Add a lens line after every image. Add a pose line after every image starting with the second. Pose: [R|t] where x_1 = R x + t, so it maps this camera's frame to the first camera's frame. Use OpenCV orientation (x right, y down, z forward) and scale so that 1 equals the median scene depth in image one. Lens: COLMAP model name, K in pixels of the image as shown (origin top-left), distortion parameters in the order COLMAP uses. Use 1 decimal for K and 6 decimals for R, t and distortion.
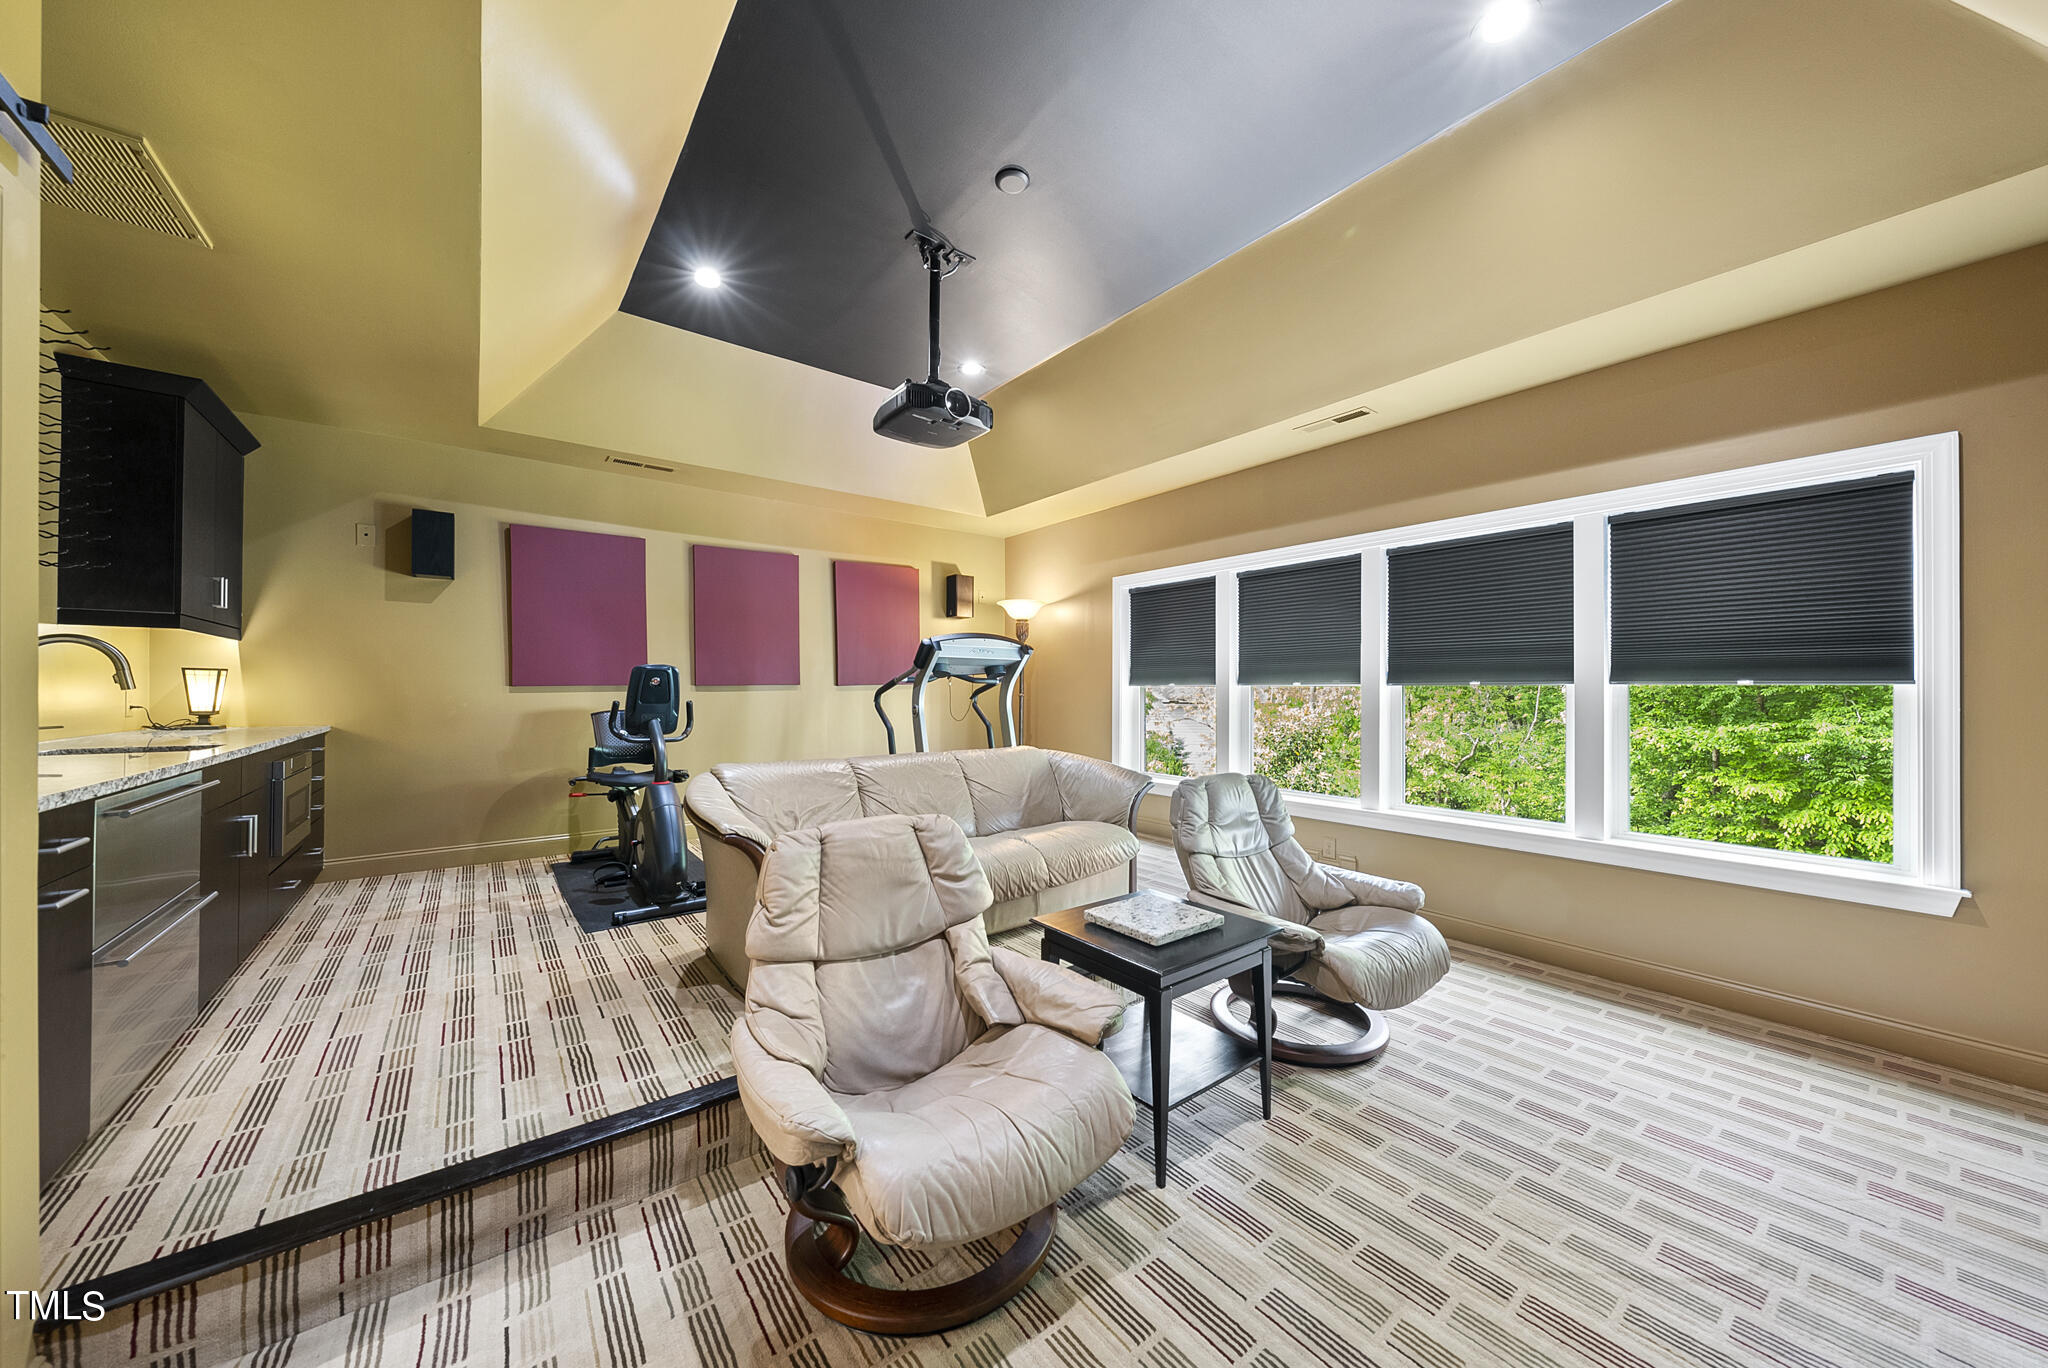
lens RADIAL K [[705.7, 0, 1024.0], [0, 705.7, 684.0], [0, 0, 1]] dist [-0.011375, 0.000054]
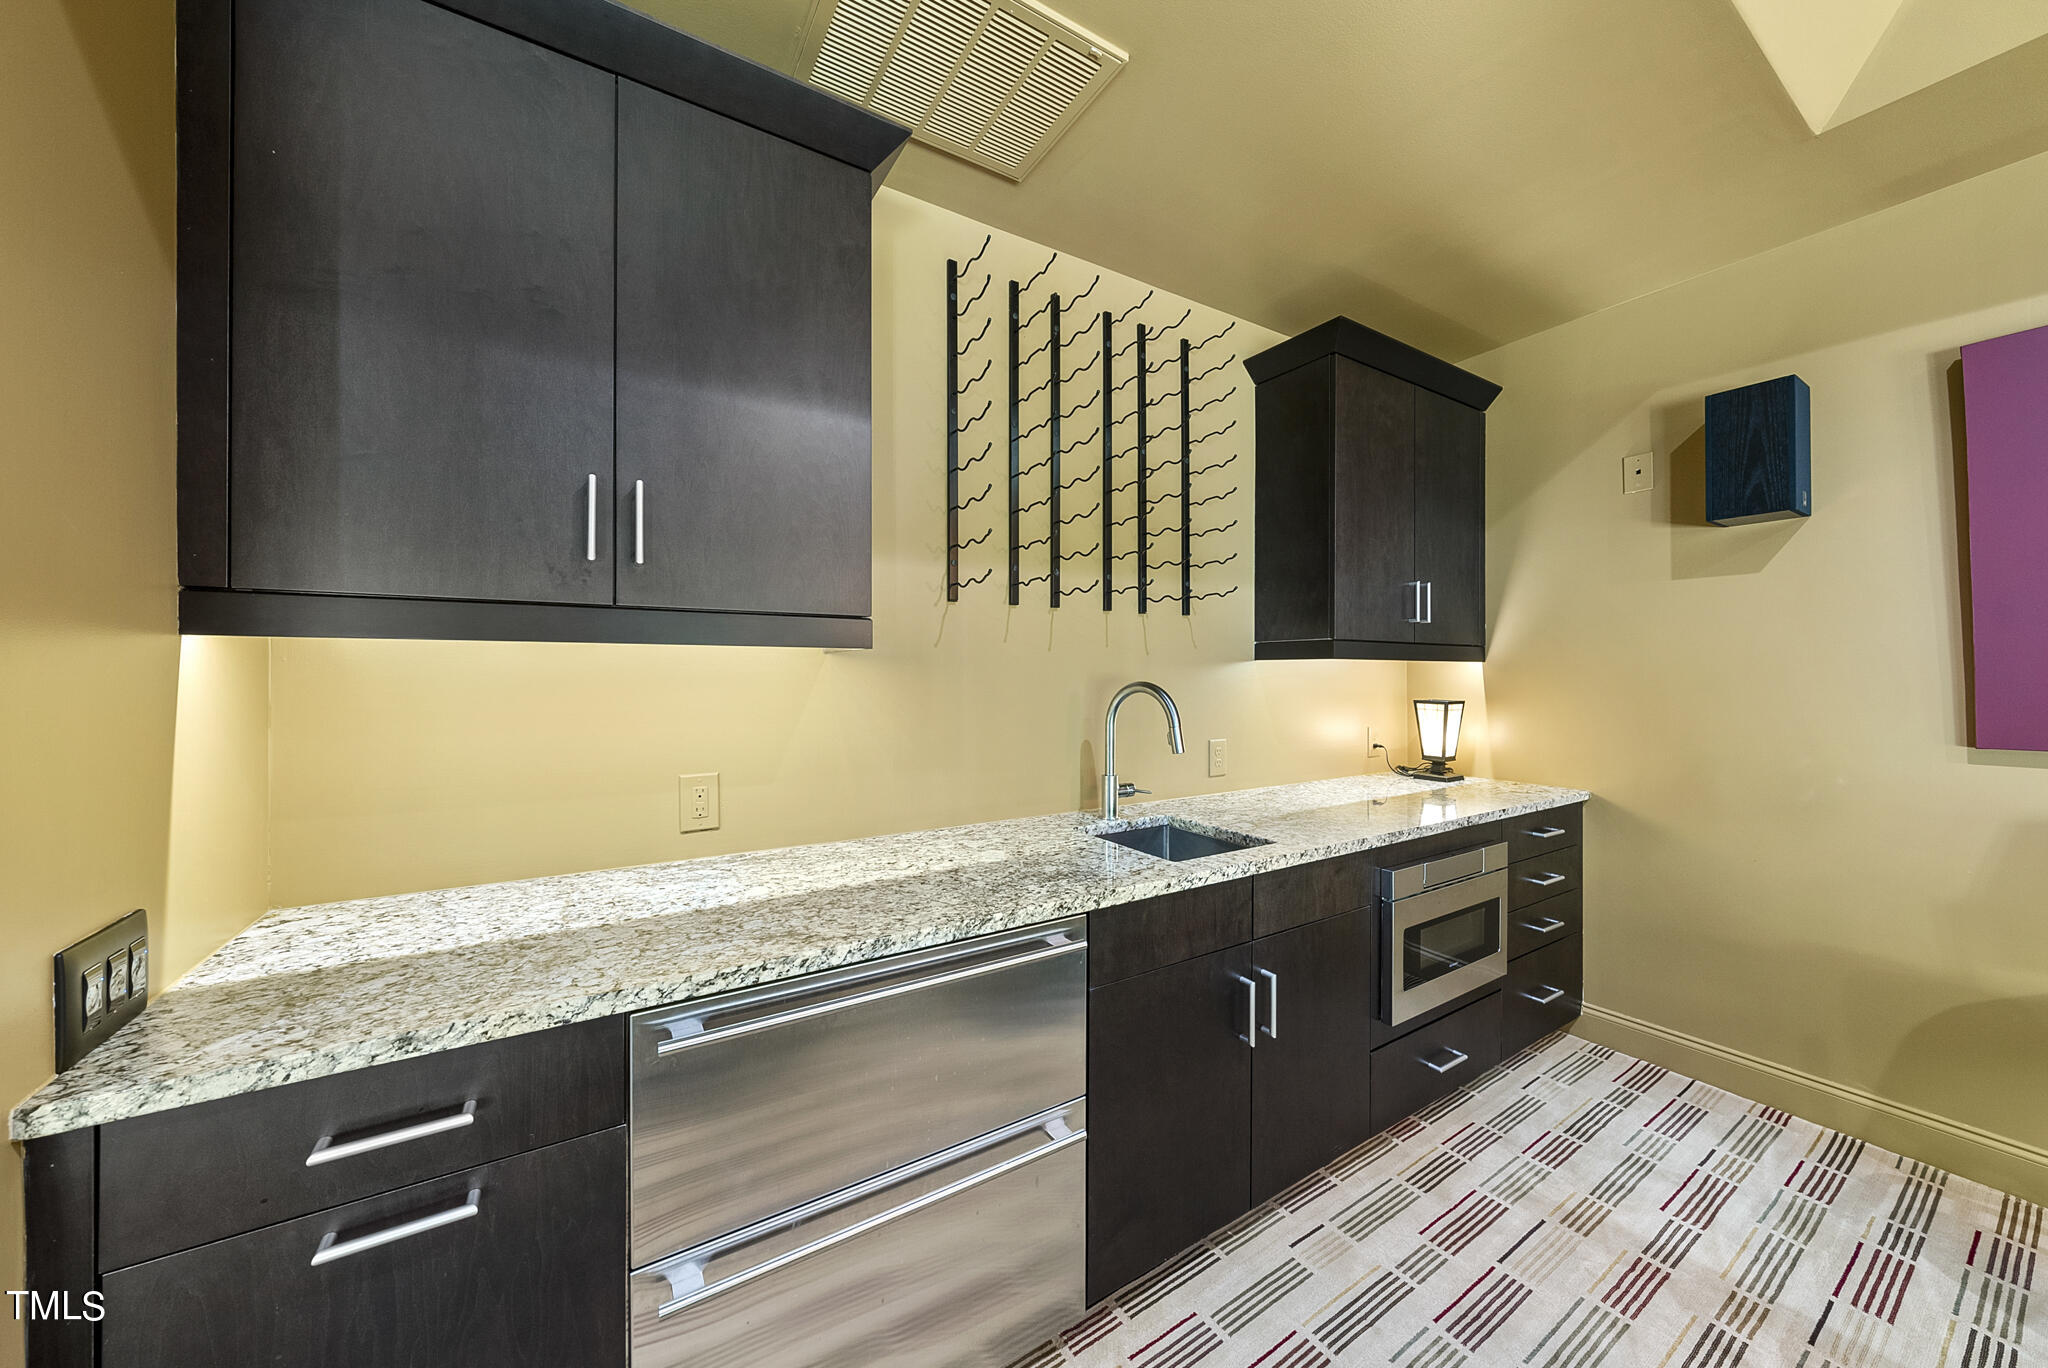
lens RADIAL K [[716.1, 0, 1035.0], [0, 716.1, 671.9], [0, 0, 1]] dist [-0.000772, 0.000000]
pose [[-0.091097, -0.004415, -0.995832, -0.322826], [0.011666, 0.999917, -0.005500, -0.053011], [0.995774, -0.012119, -0.091038, 0.594967]]
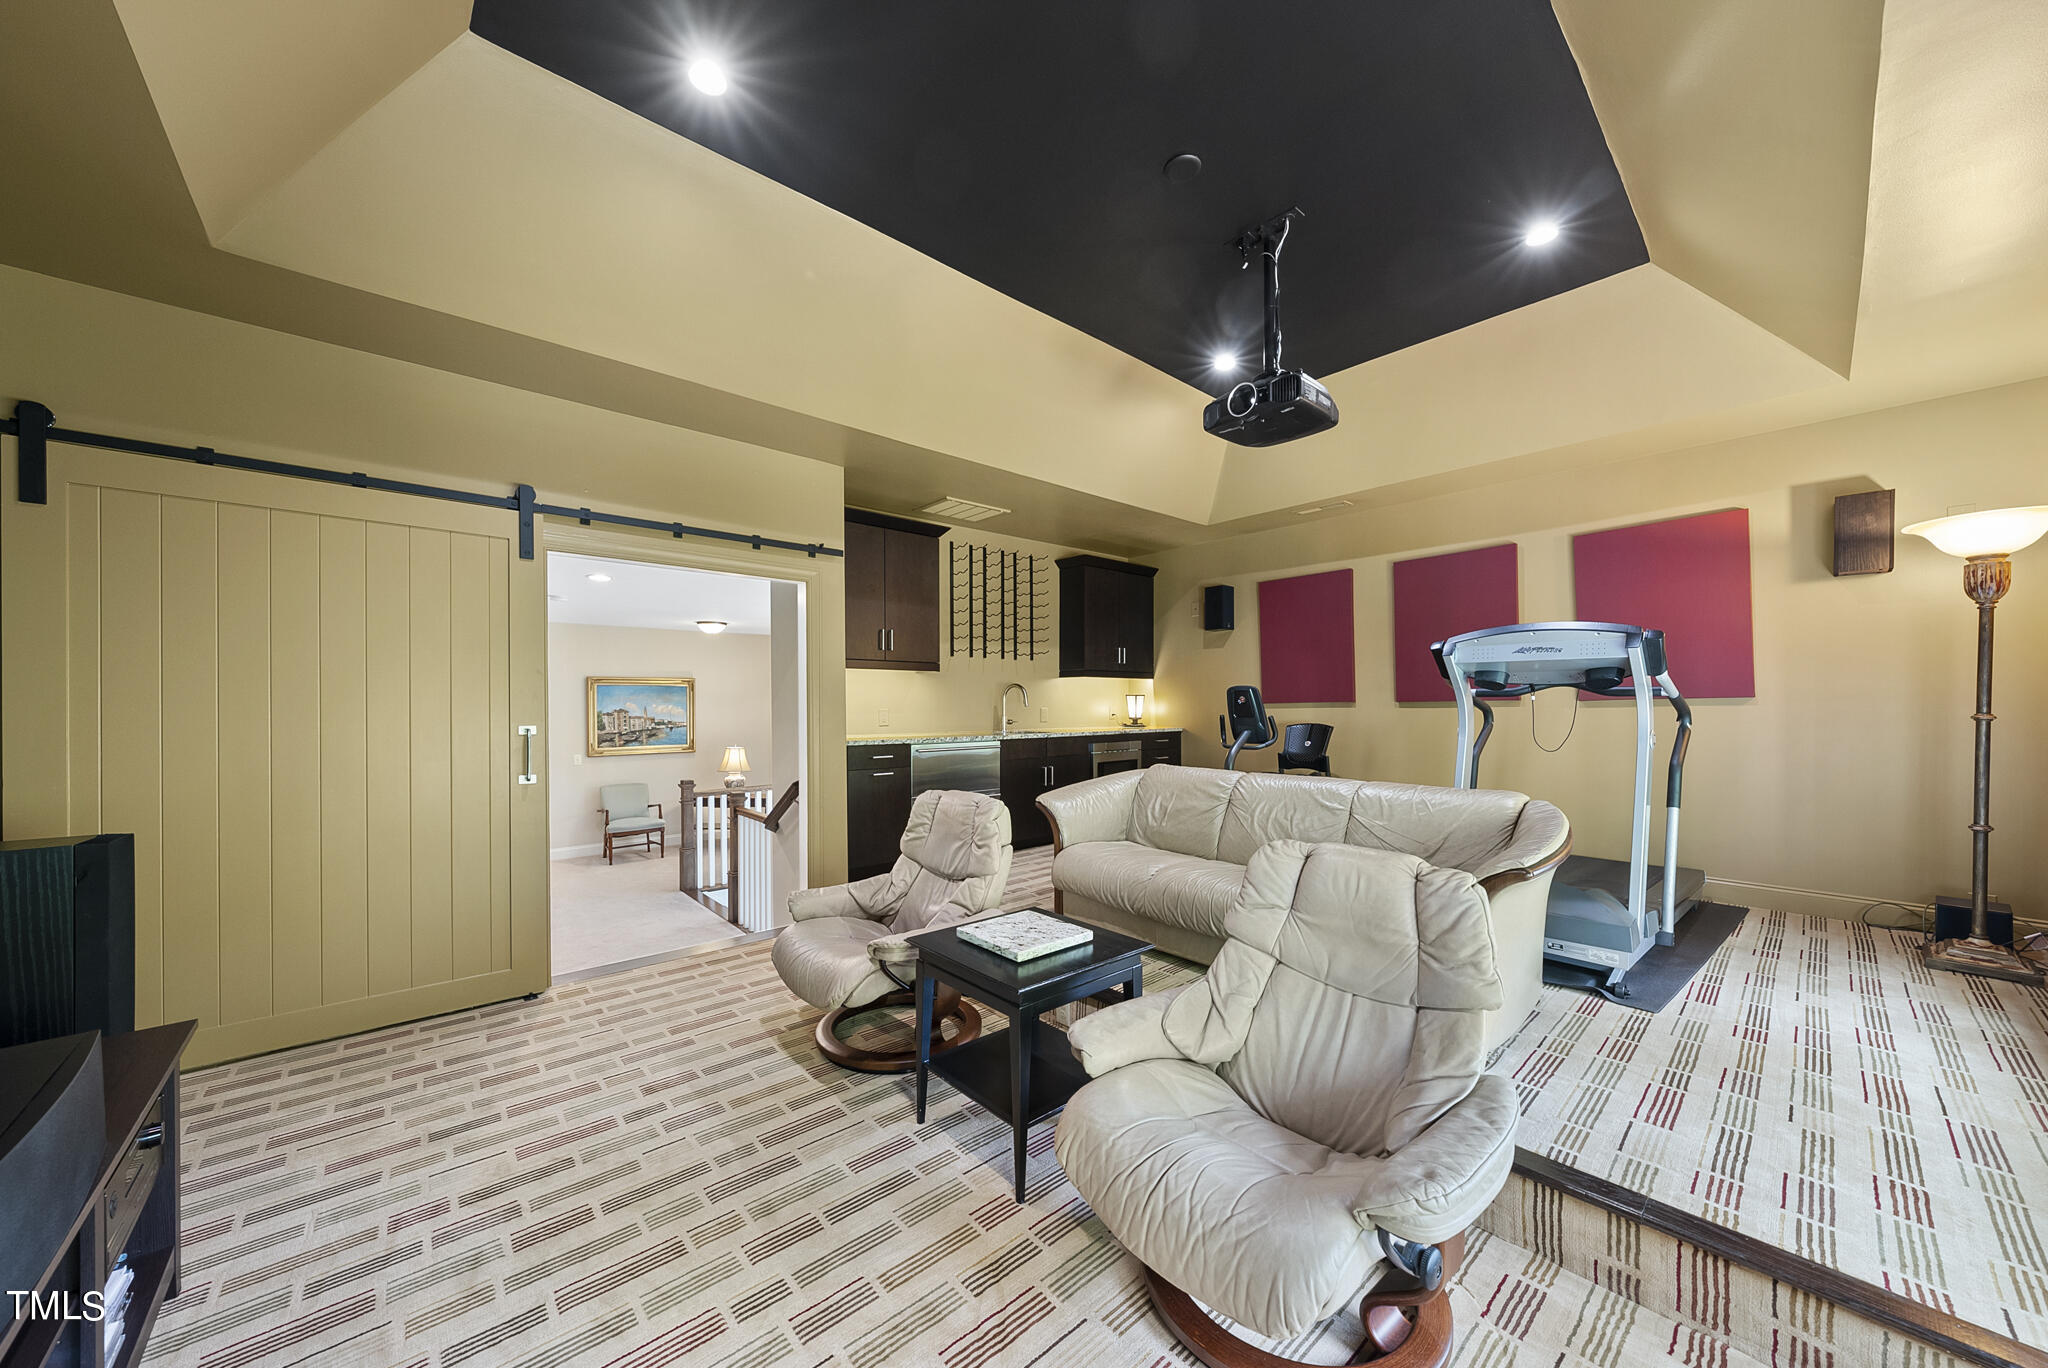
lens RADIAL K [[716.1, 0, 1035.0], [0, 716.1, 671.9], [0, 0, 1]] dist [-0.000772, 0.000000]
pose [[0.067616, -0.045202, -0.996687, 0.738914], [0.016555, 0.998886, -0.044179, -0.002692], [0.997574, -0.013513, 0.068289, 0.561622]]
